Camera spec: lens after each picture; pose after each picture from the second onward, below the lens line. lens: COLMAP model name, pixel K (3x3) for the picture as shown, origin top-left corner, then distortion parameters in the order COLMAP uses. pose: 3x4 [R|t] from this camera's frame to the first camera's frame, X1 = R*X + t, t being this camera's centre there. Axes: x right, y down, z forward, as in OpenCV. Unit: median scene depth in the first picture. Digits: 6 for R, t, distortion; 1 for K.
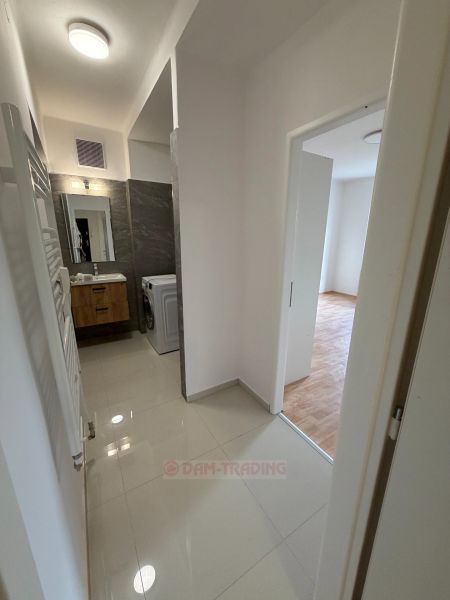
lens RADIAL K [[237.1, 0, 225.0], [0, 237.1, 300.0], [0, 0, 1]] dist [-0.001517, -0.000340]
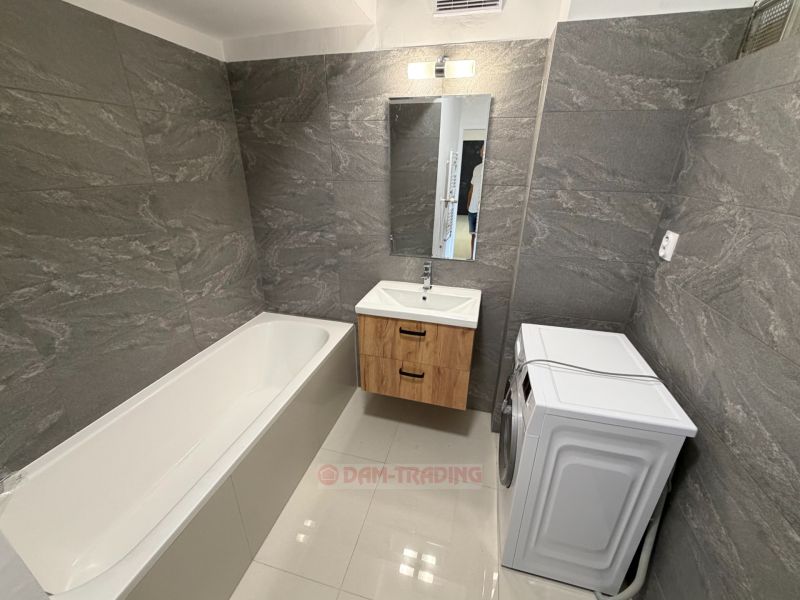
lens RADIAL K [[316.2, 0, 400.0], [0, 316.2, 300.0], [0, 0, 1]] dist [-0.001517, -0.000340]
pose [[0.707651, 0.277743, -0.649684, -0.184850], [-0.189950, 0.960431, 0.203692, -0.201684], [0.680551, -0.020735, 0.732407, 0.540098]]
